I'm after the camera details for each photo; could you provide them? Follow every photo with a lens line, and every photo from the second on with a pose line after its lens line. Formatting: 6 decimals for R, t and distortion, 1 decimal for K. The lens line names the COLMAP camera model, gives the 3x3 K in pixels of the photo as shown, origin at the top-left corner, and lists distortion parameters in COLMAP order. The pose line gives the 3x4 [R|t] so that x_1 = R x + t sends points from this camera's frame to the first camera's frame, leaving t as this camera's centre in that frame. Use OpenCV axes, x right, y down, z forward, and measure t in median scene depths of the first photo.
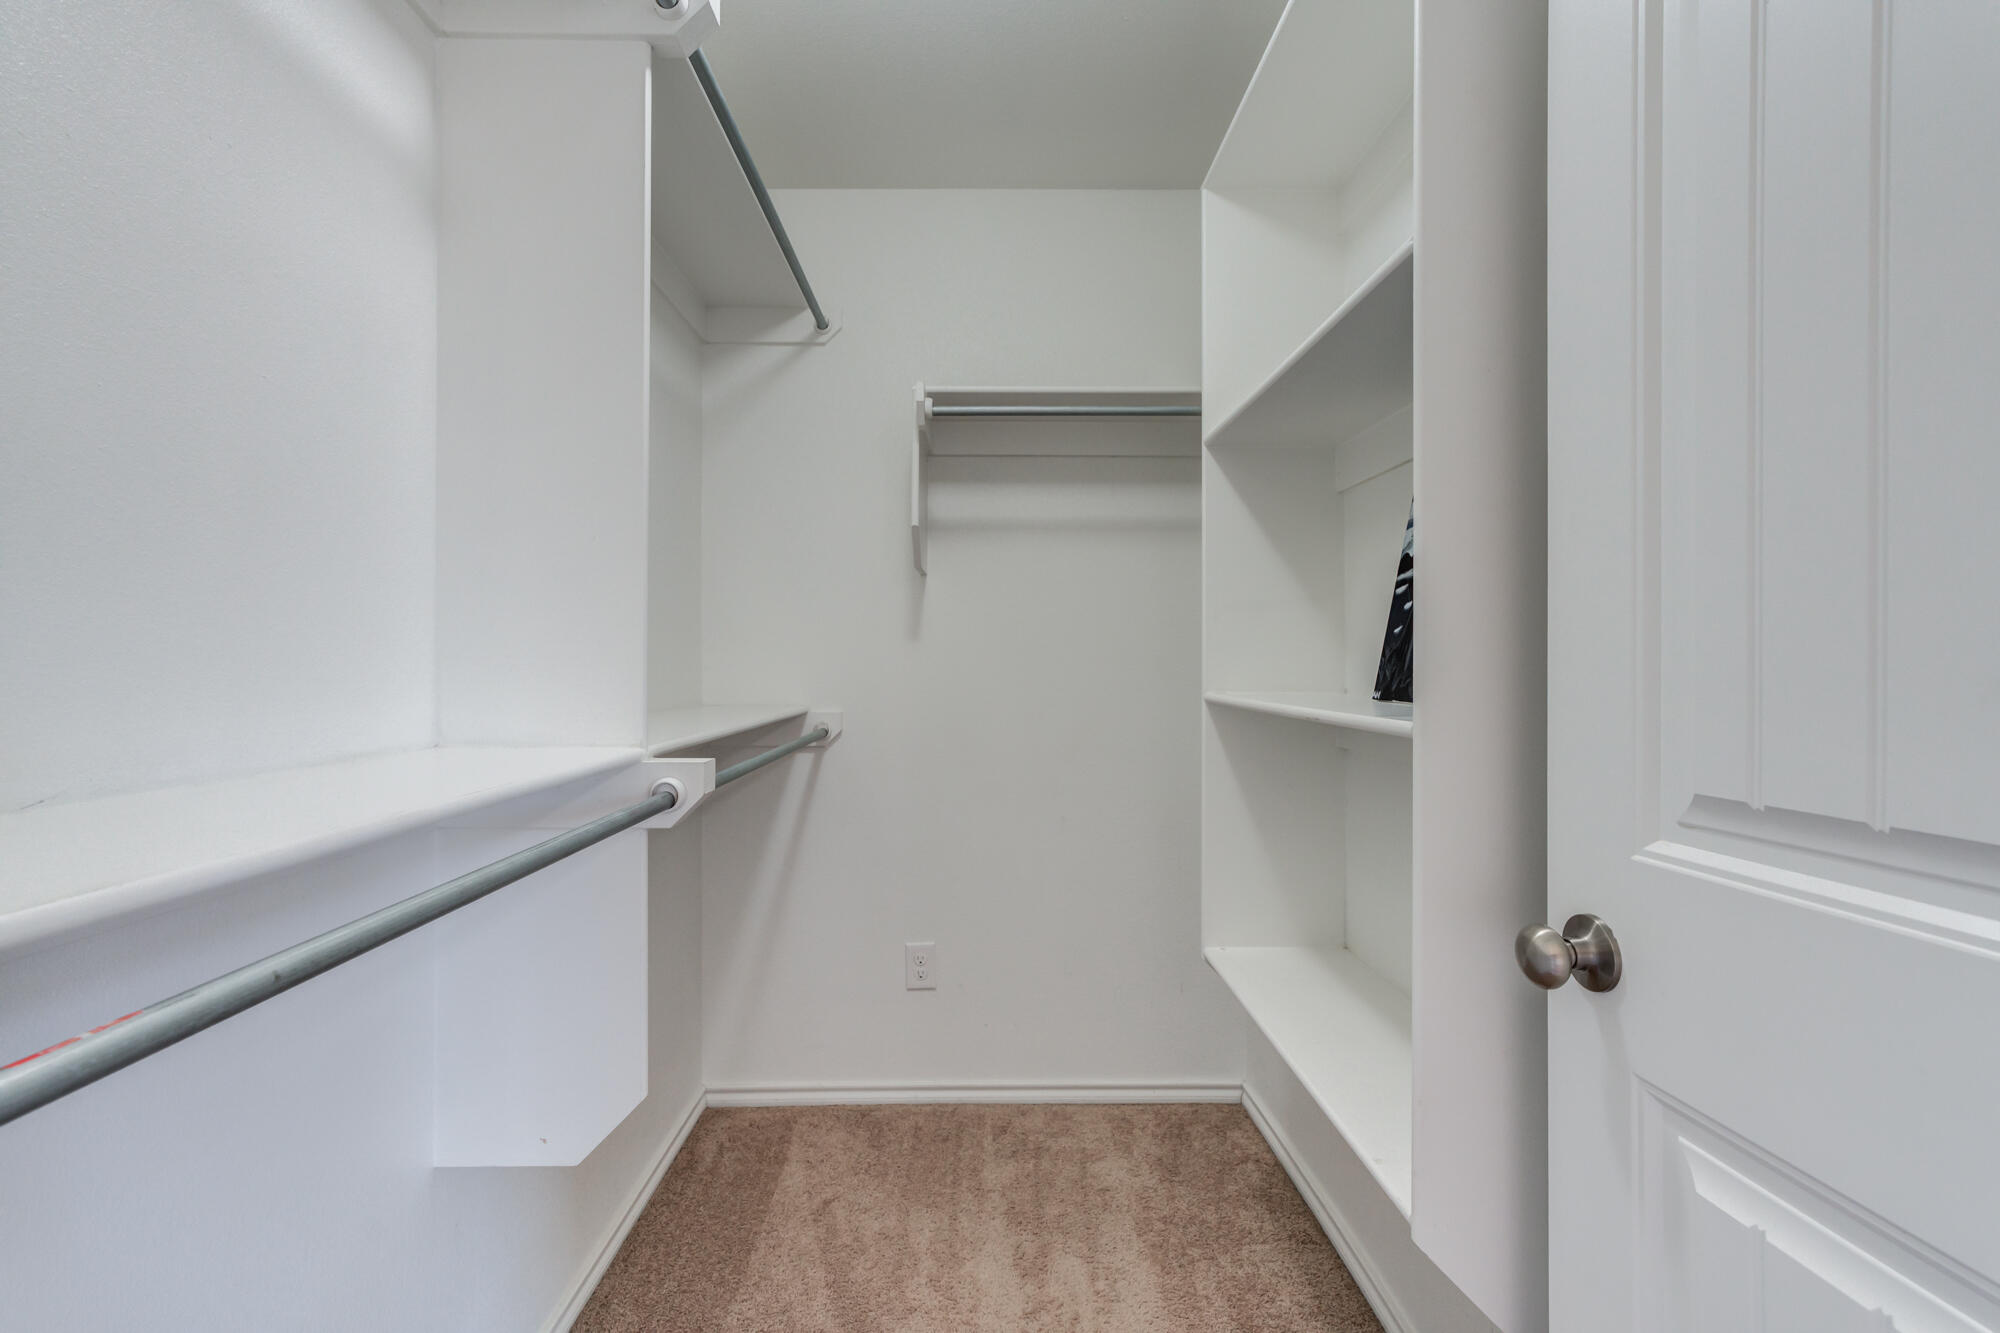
lens RADIAL K [[900.4, 0, 990.4], [0, 900.4, 678.2], [0, 0, 1]] dist [-0.017900, 0.014088]
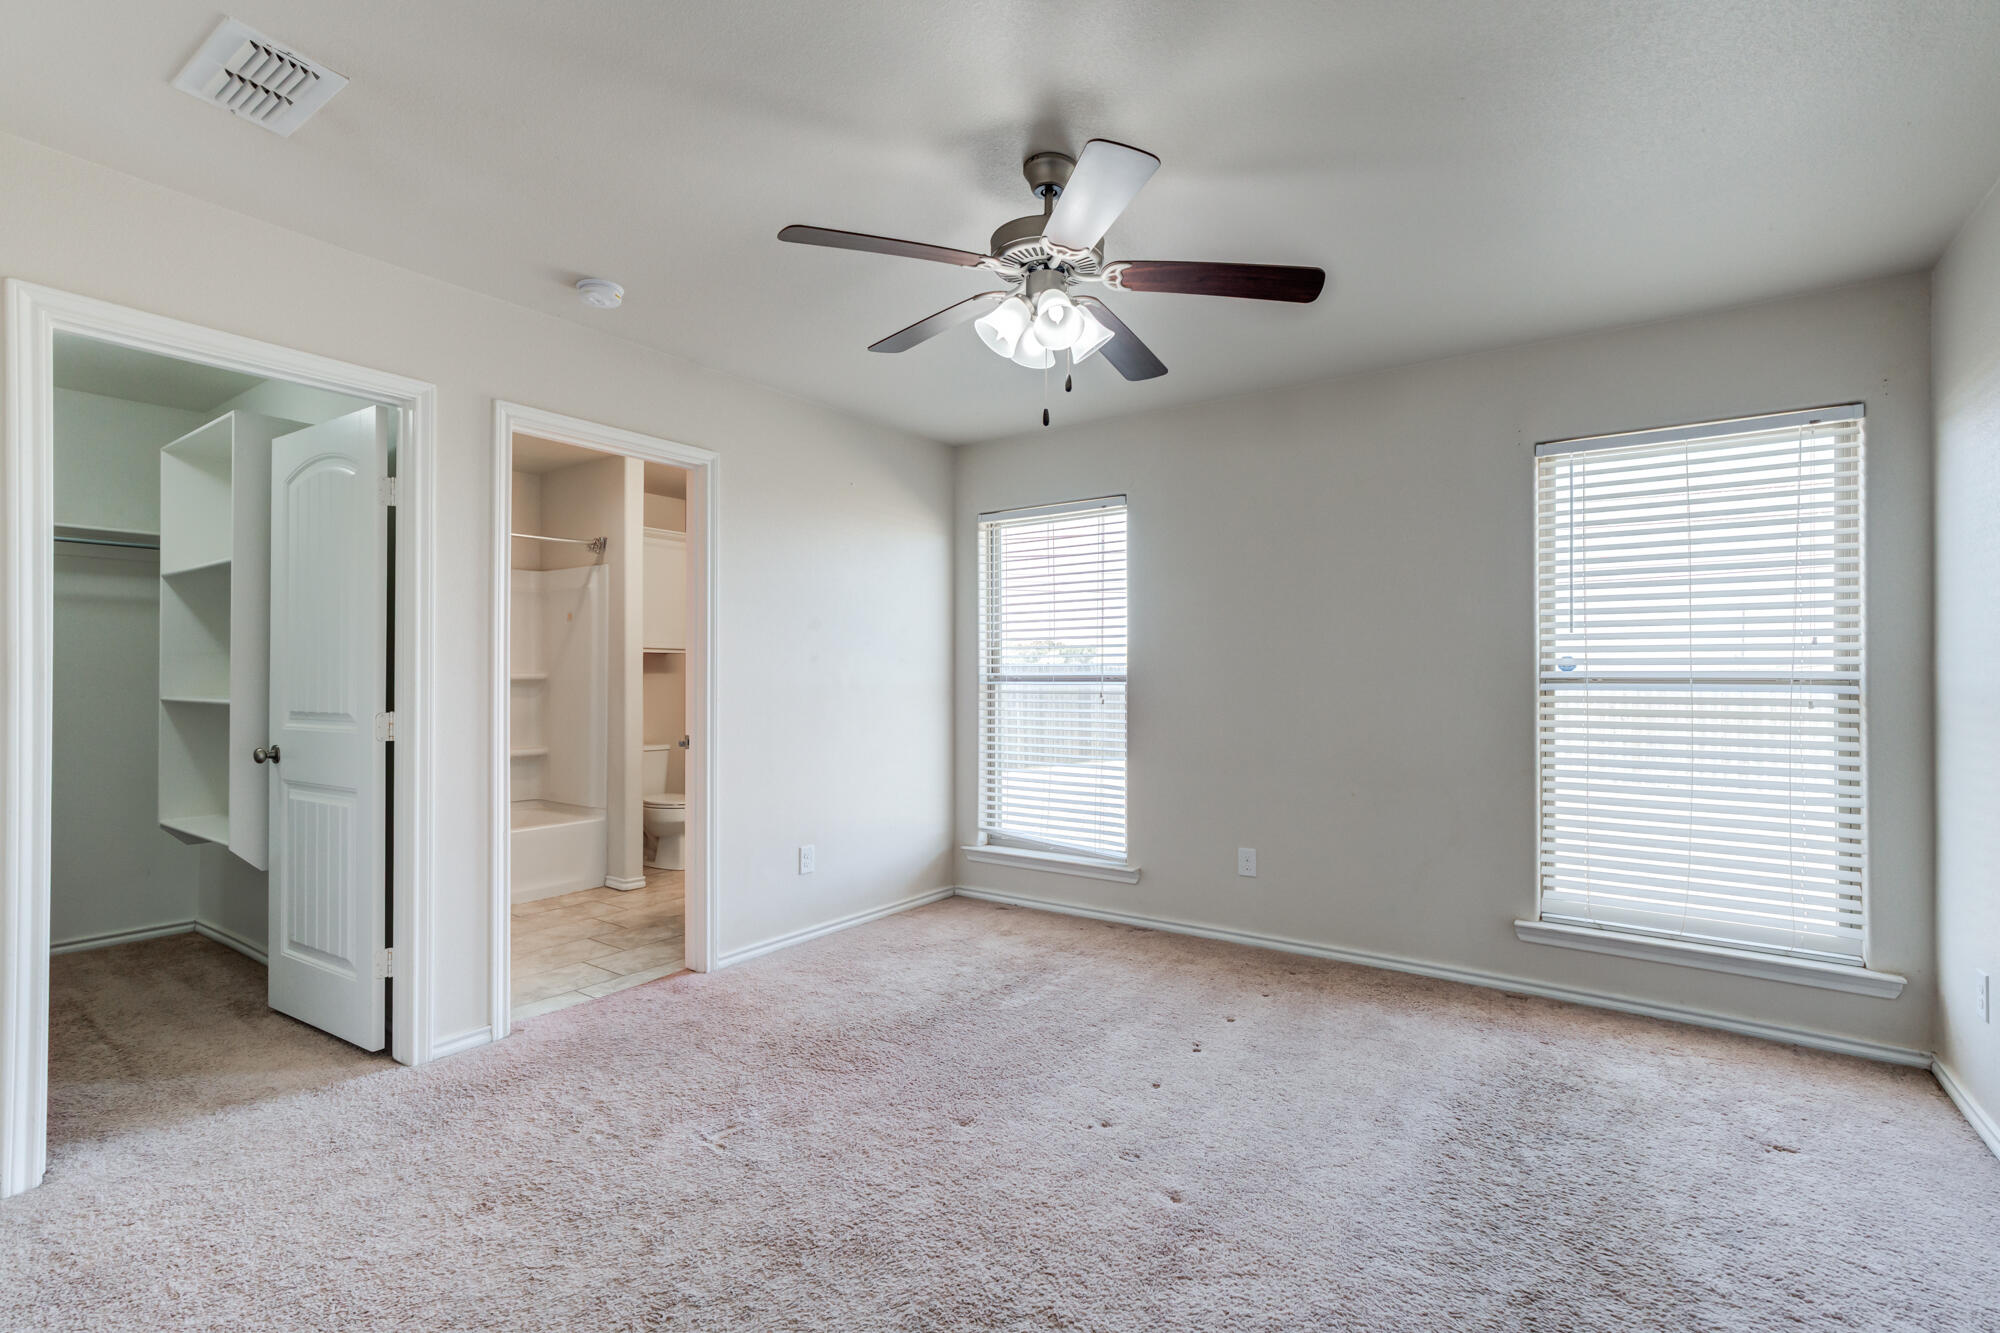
lens RADIAL K [[900.4, 0, 990.4], [0, 900.4, 678.2], [0, 0, 1]] dist [-0.017900, 0.014088]
pose [[0.583543, 0.002761, 0.812078, -0.332070], [0.012423, 0.999847, -0.012327, 0.025123], [-0.811987, 0.017282, 0.583419, -1.823779]]
